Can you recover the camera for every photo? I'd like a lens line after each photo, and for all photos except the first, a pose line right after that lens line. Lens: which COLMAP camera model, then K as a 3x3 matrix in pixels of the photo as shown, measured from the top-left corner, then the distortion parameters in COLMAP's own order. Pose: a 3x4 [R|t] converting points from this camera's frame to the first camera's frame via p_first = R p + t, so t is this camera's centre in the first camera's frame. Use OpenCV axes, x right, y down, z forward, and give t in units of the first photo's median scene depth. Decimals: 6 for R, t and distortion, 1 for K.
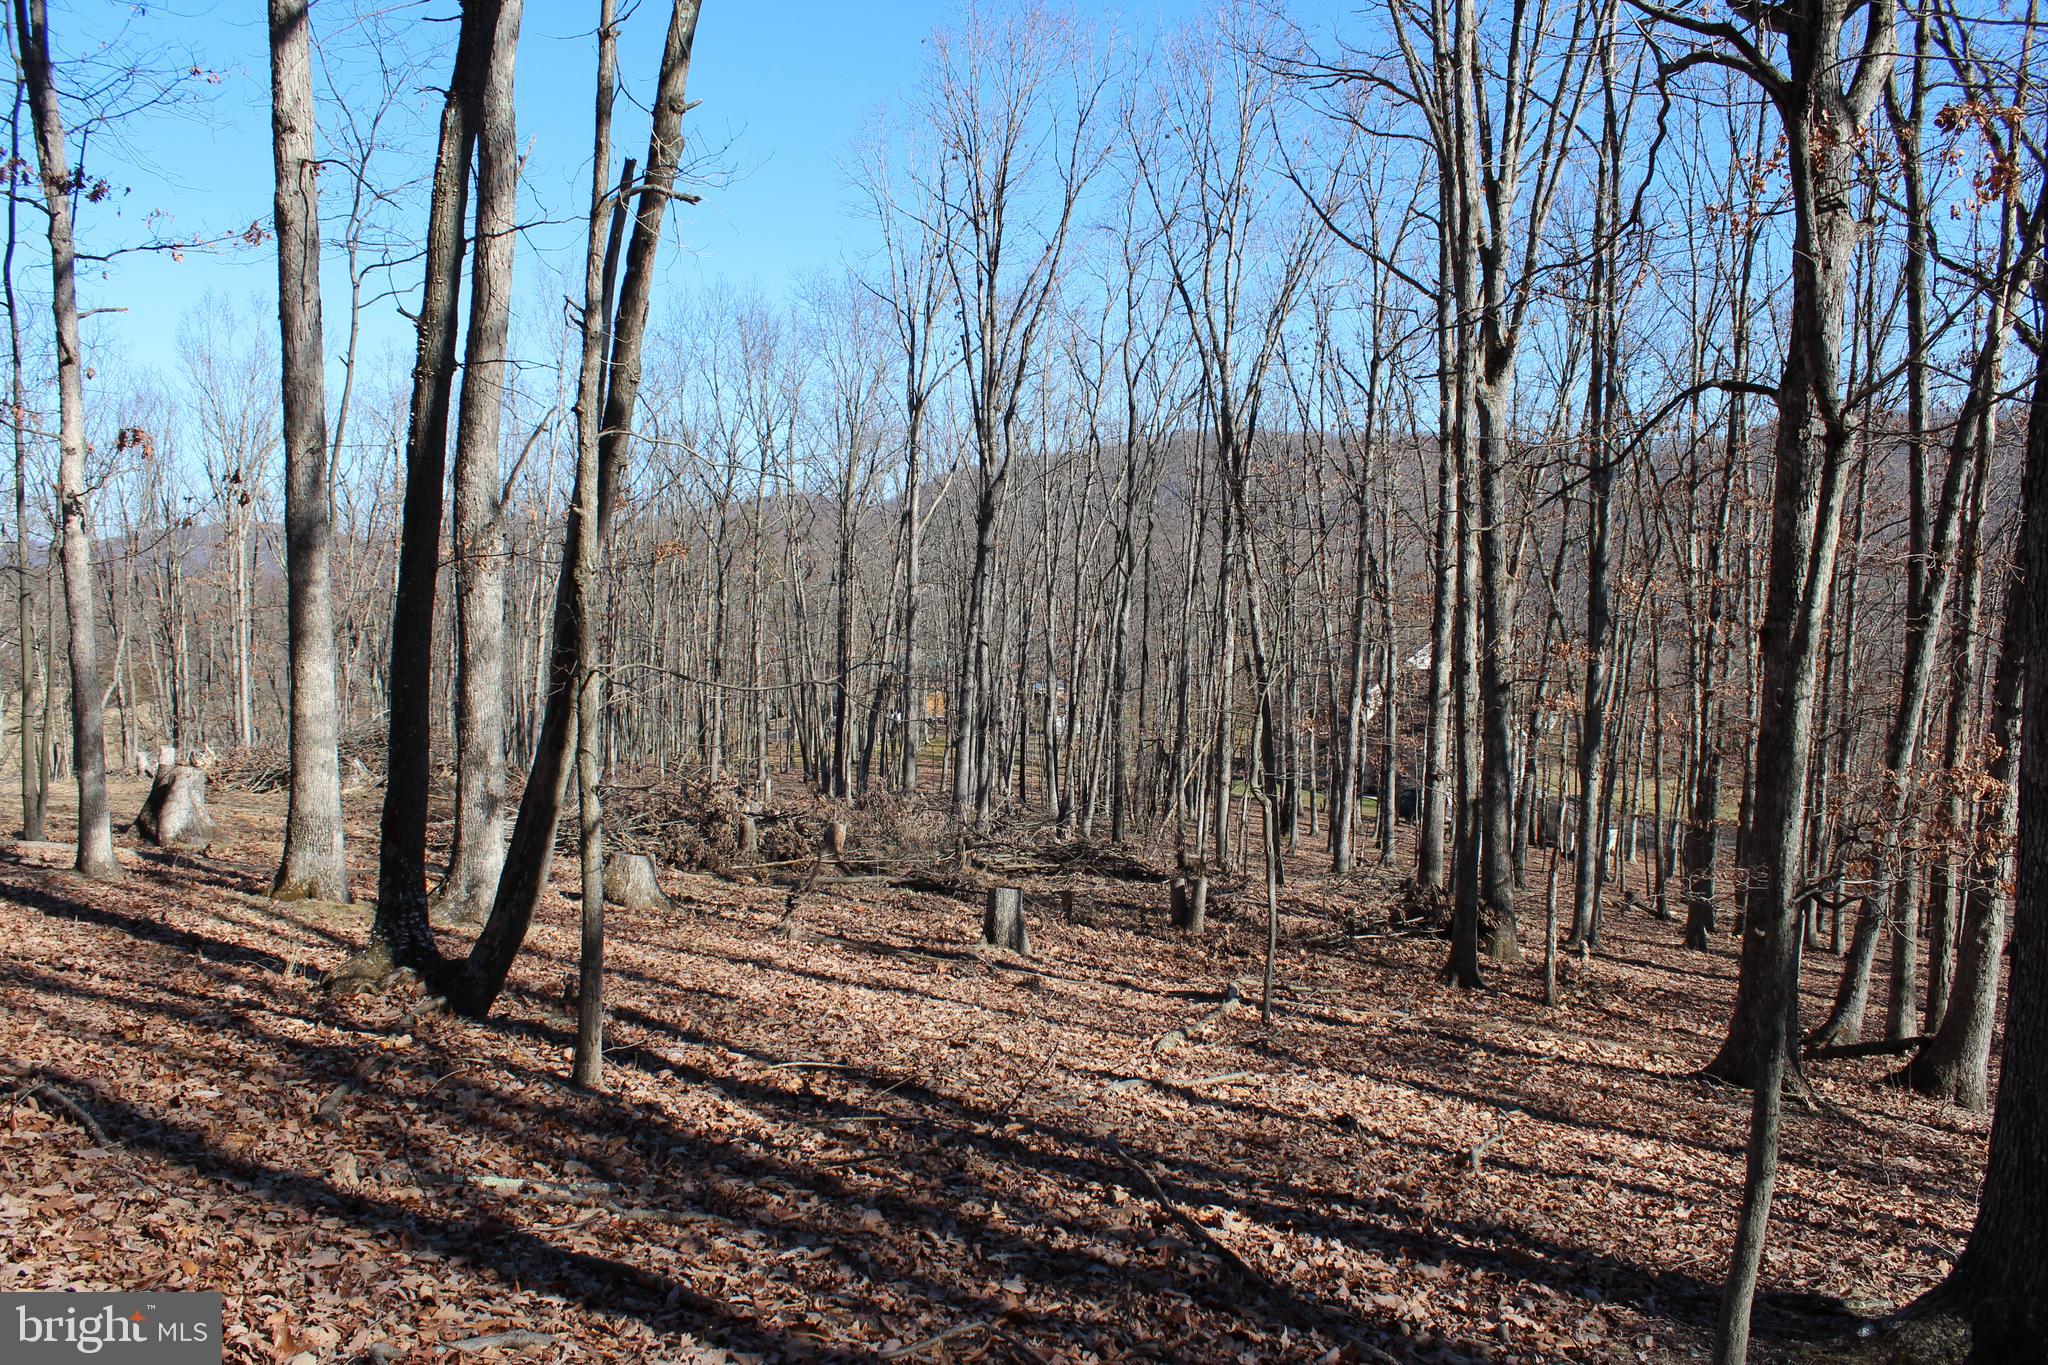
lens RADIAL K [[1739.9, 0, 1081.9], [0, 1739.9, 702.0], [0, 0, 1]] dist [-0.182884, 0.146650]
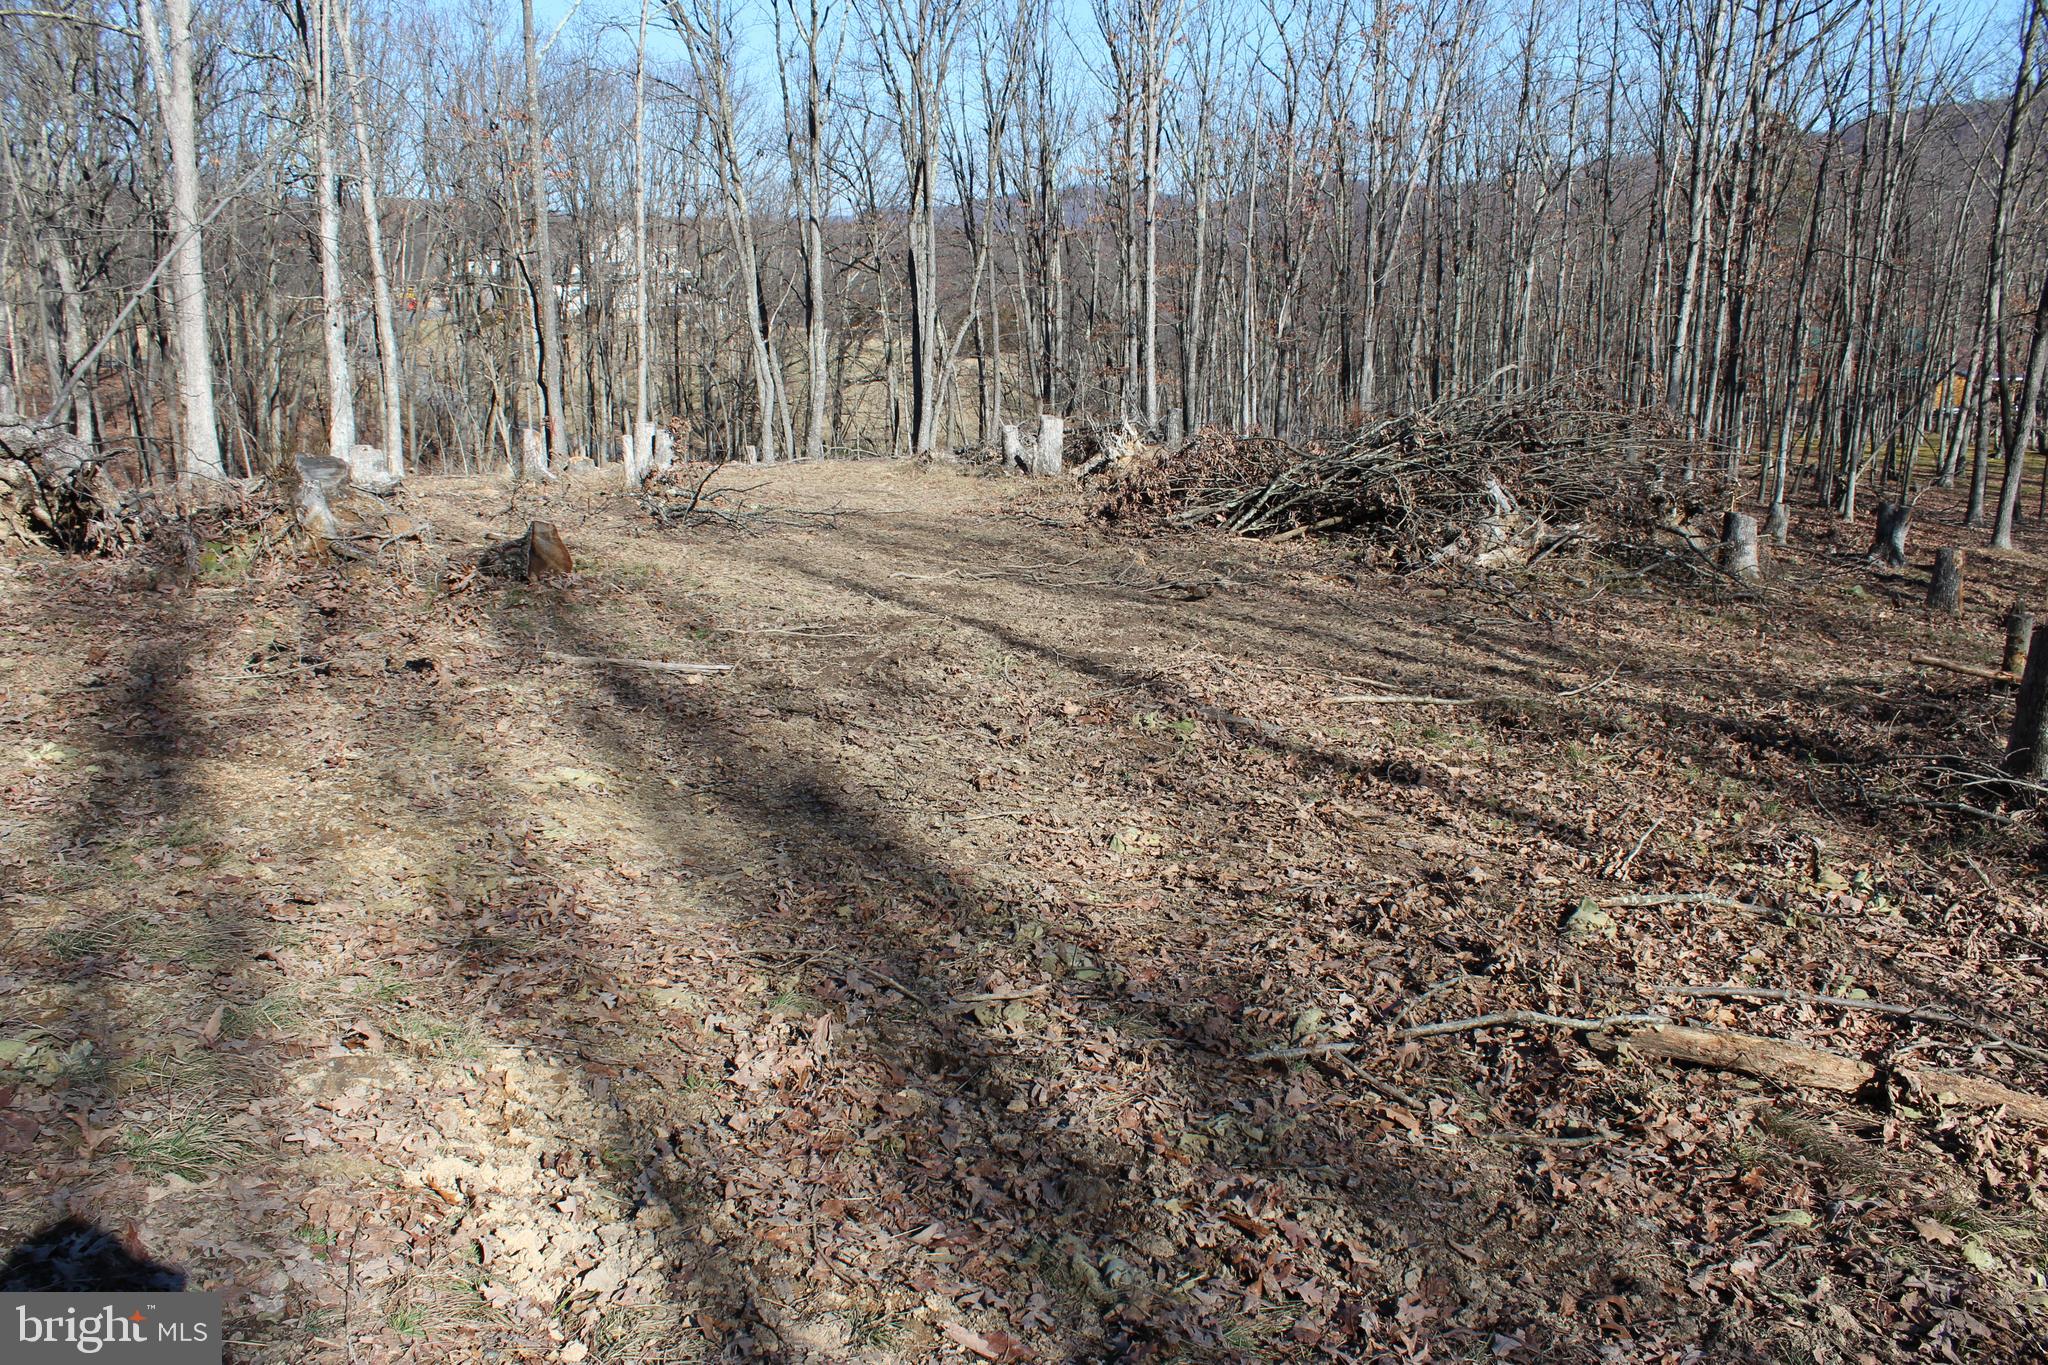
lens RADIAL K [[1739.9, 0, 1031.7], [0, 1739.9, 684.3], [0, 0, 1]] dist [-0.182884, 0.146650]
pose [[0.889193, 0.113396, -0.443257, -0.244143], [-0.031716, 0.981746, 0.187532, 0.002190], [0.456431, -0.152694, 0.876559, 0.393901]]
